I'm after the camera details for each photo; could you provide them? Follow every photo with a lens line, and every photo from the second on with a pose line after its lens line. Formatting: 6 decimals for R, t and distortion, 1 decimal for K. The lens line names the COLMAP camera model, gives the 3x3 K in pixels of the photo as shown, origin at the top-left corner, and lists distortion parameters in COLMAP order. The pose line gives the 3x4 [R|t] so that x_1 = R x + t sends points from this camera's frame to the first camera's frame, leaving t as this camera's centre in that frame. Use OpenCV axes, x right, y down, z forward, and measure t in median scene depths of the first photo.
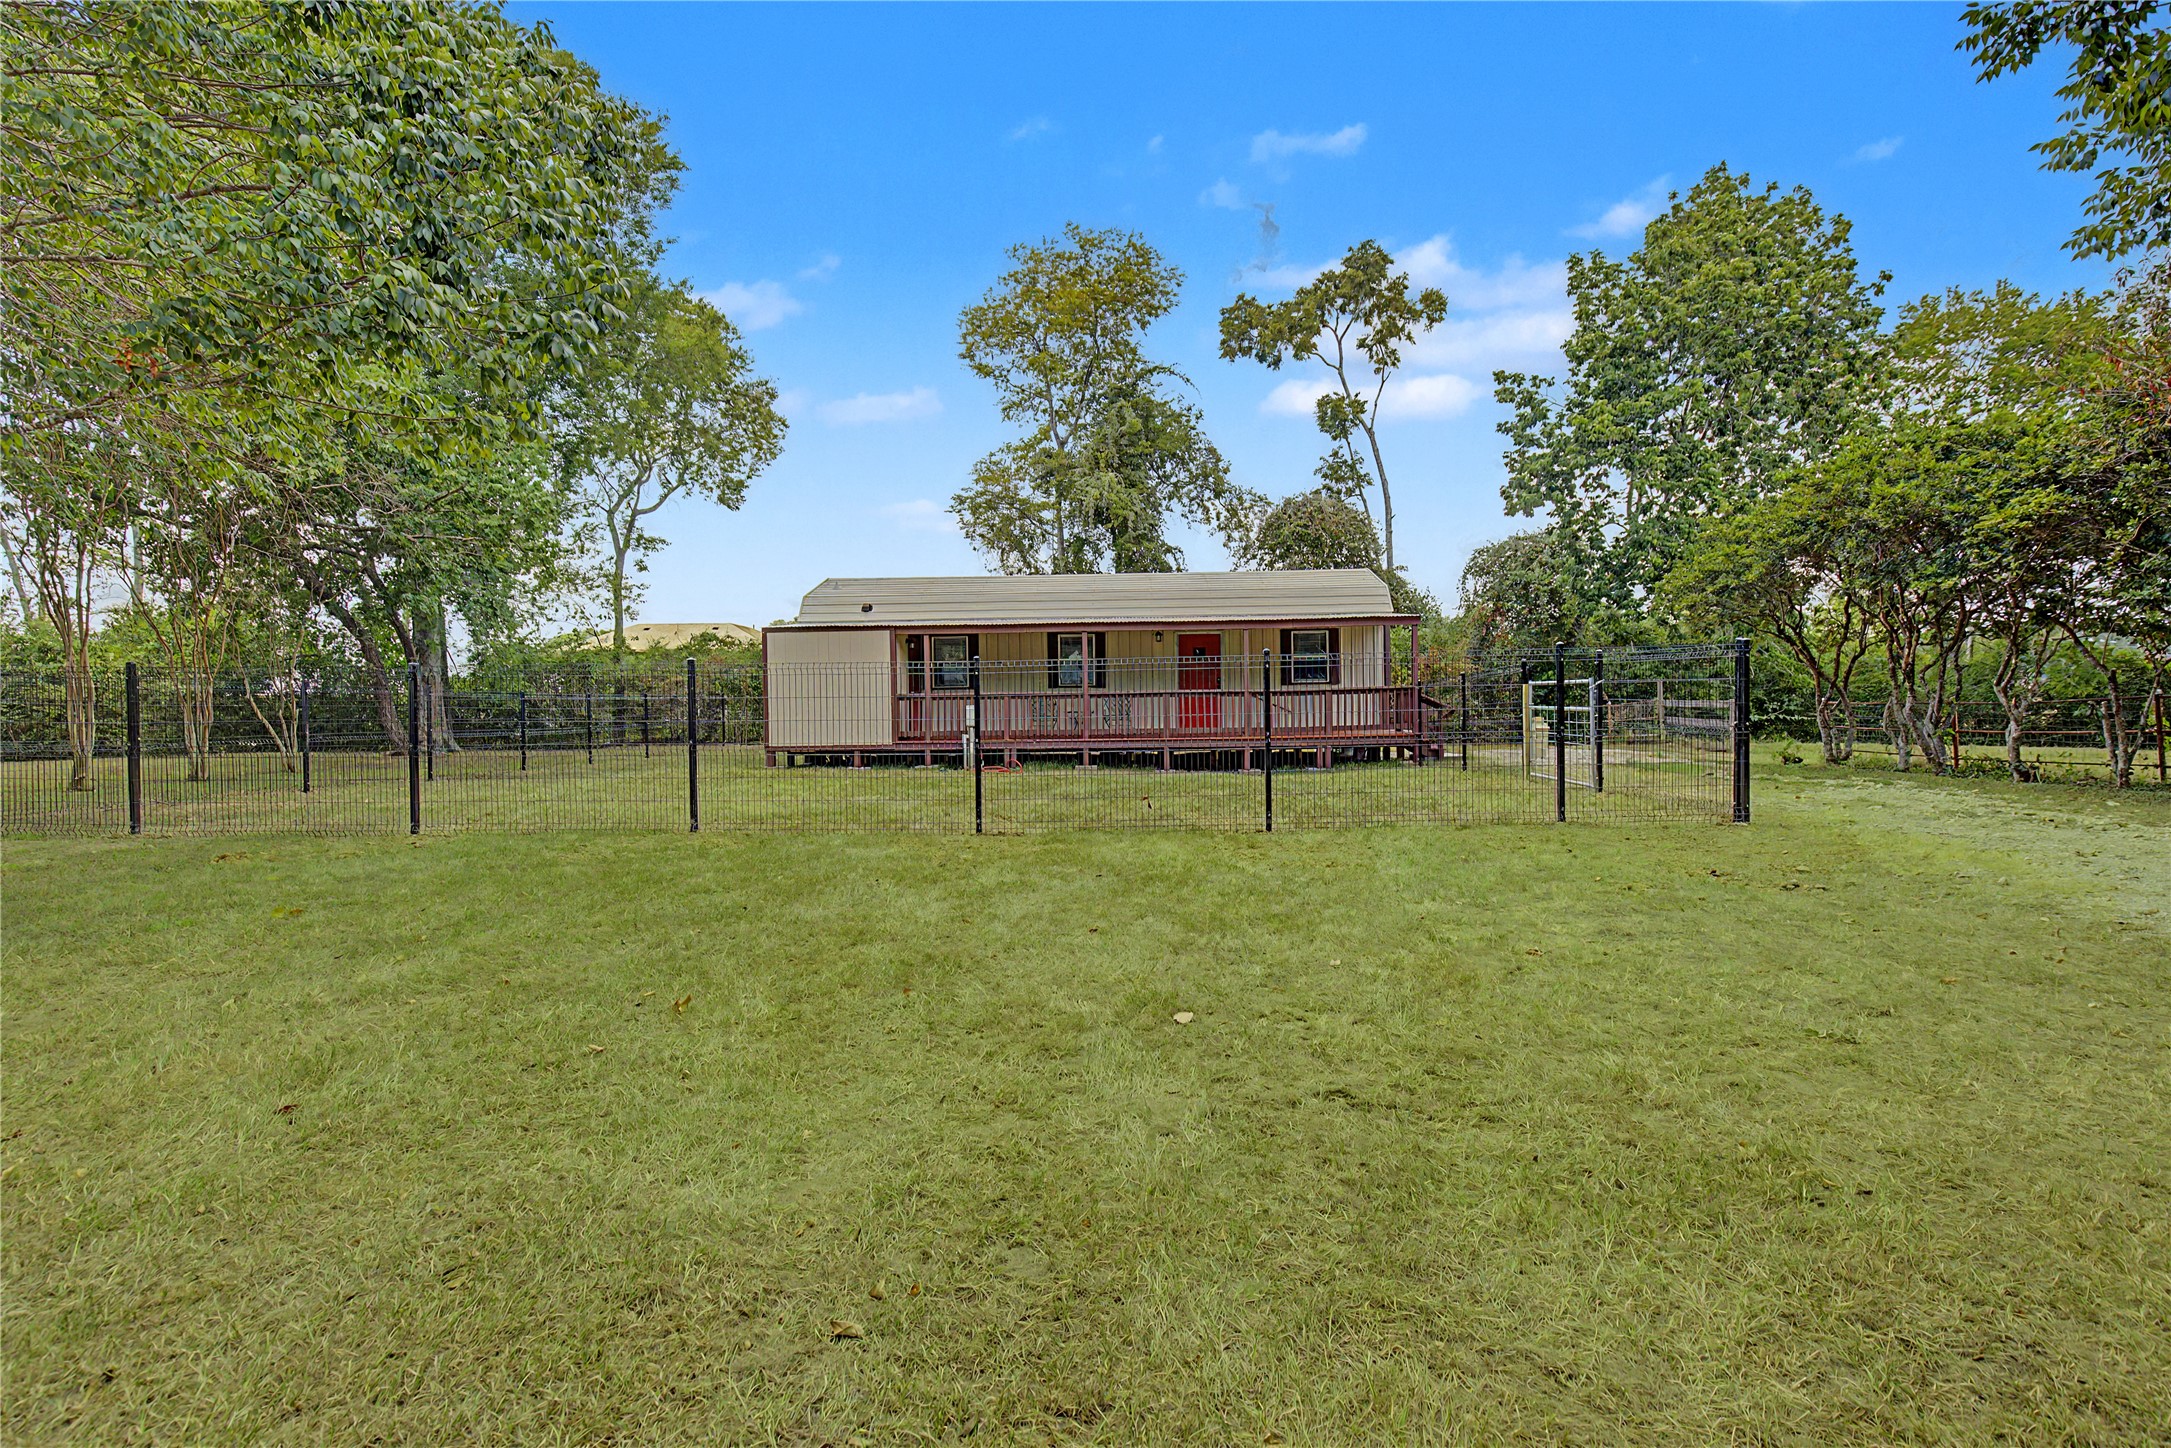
lens RADIAL K [[1015.4, 0, 1117.2], [0, 1015.4, 692.4], [0, 0, 1]] dist [0.001186, 0.000748]
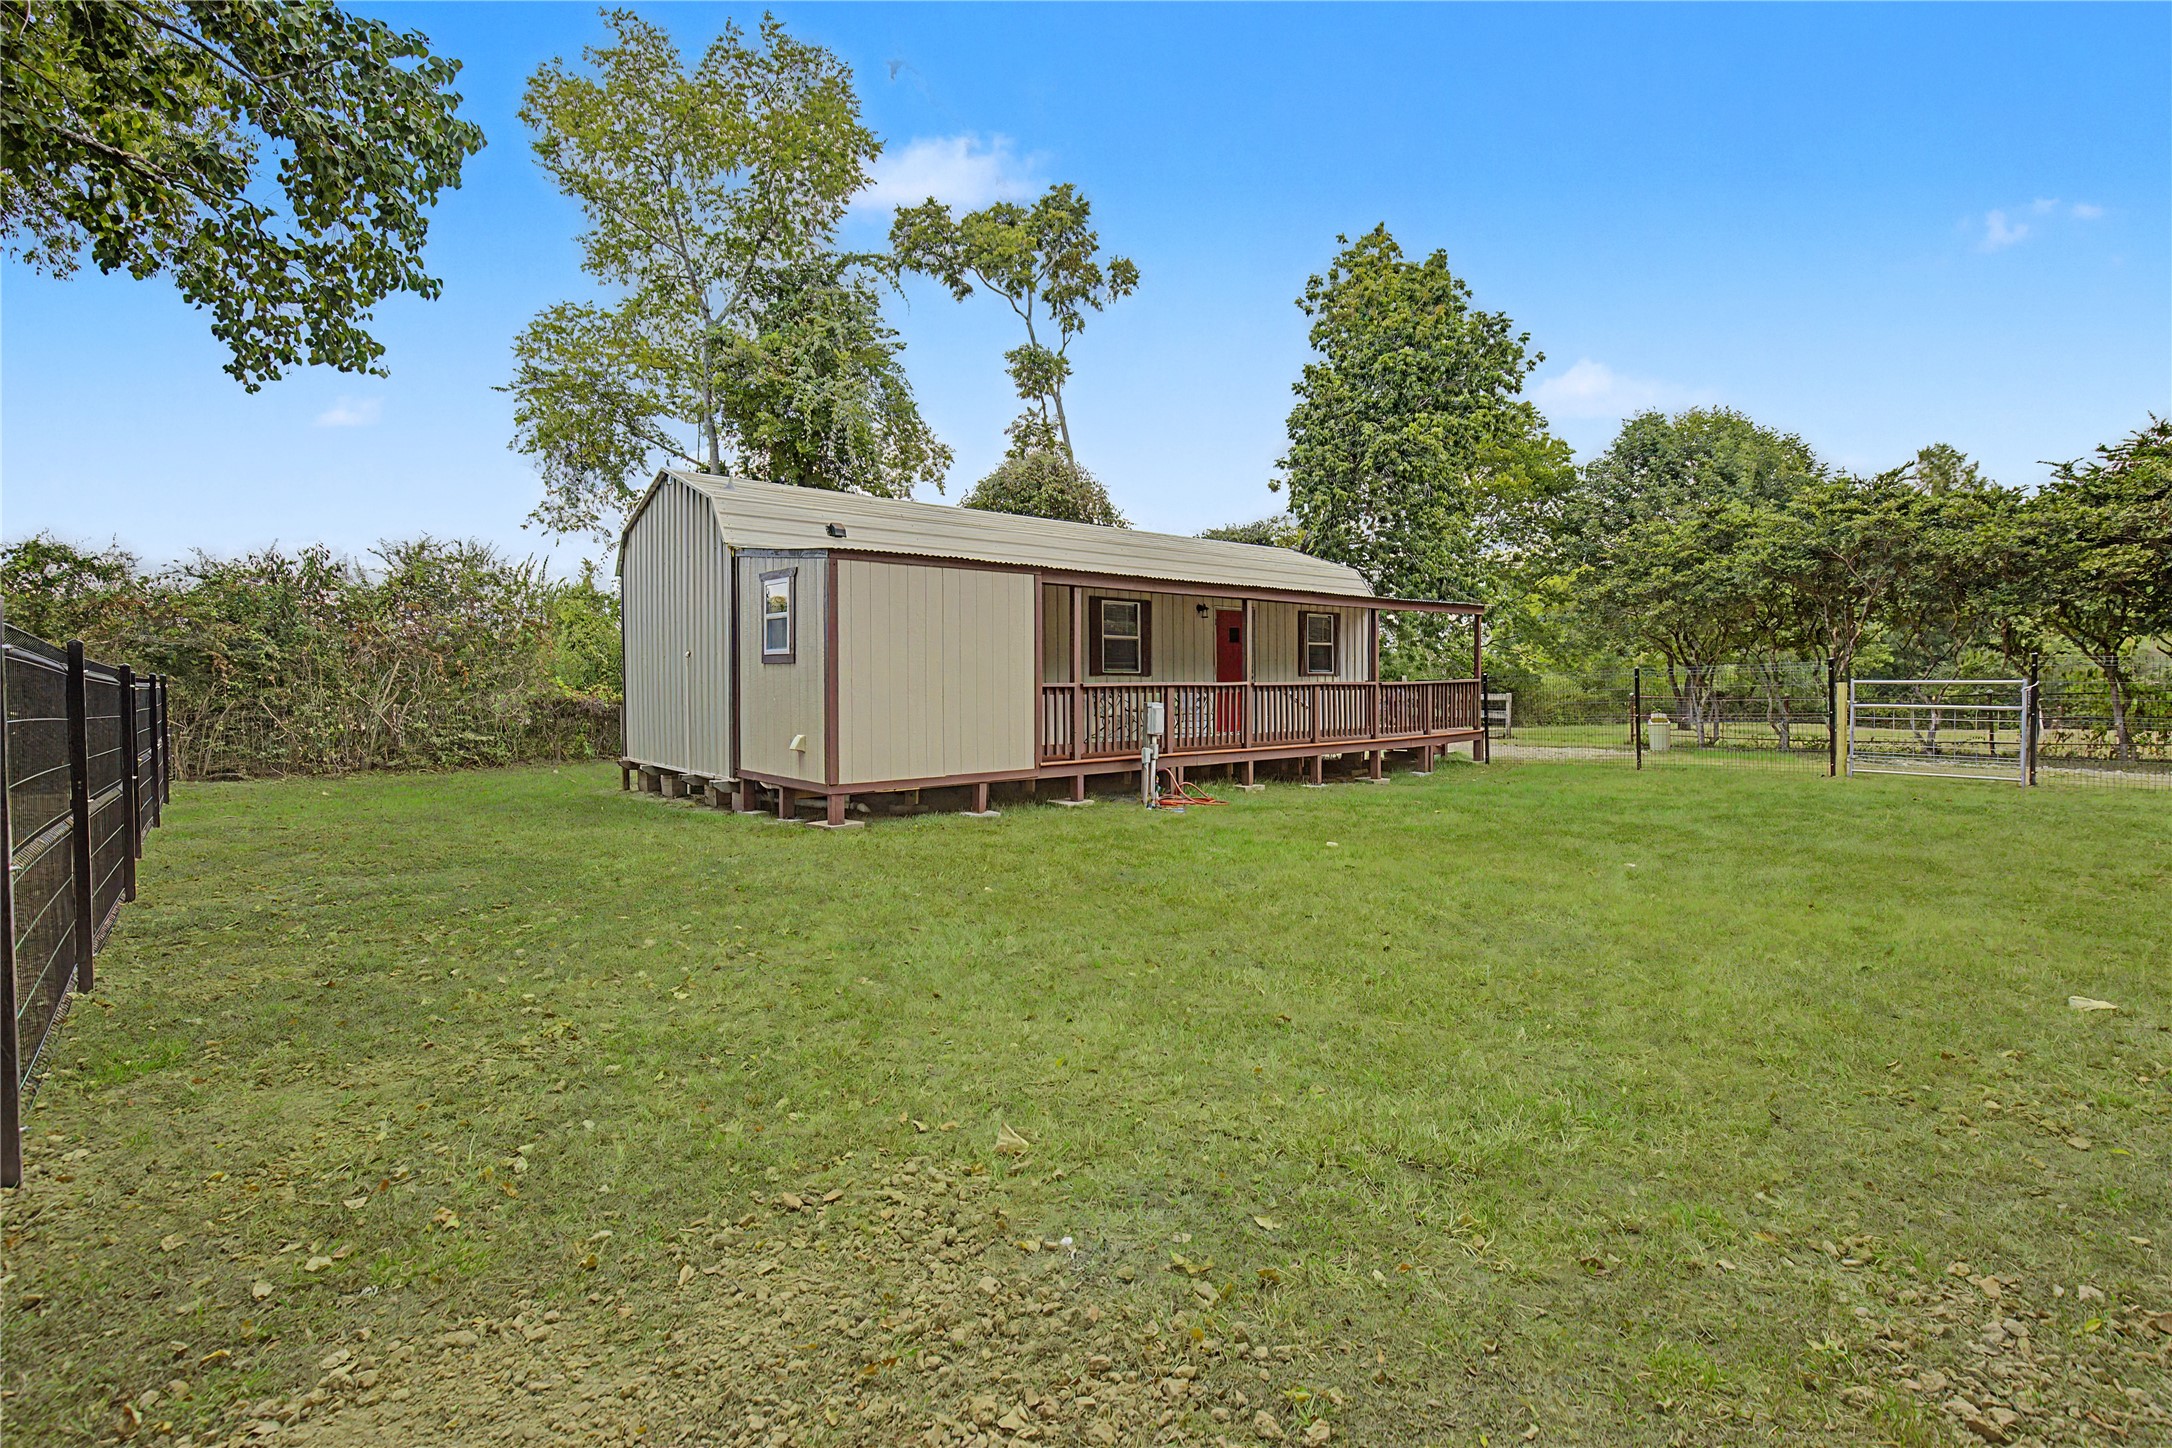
lens RADIAL K [[1015.9, 0, 1105.3], [0, 1015.9, 701.3], [0, 0, 1]] dist [0.001186, 0.000748]
pose [[0.743205, -0.001862, 0.669061, -0.328812], [-0.008127, 0.999897, 0.011810, 0.002838], [-0.669014, -0.014215, 0.743114, 0.300910]]
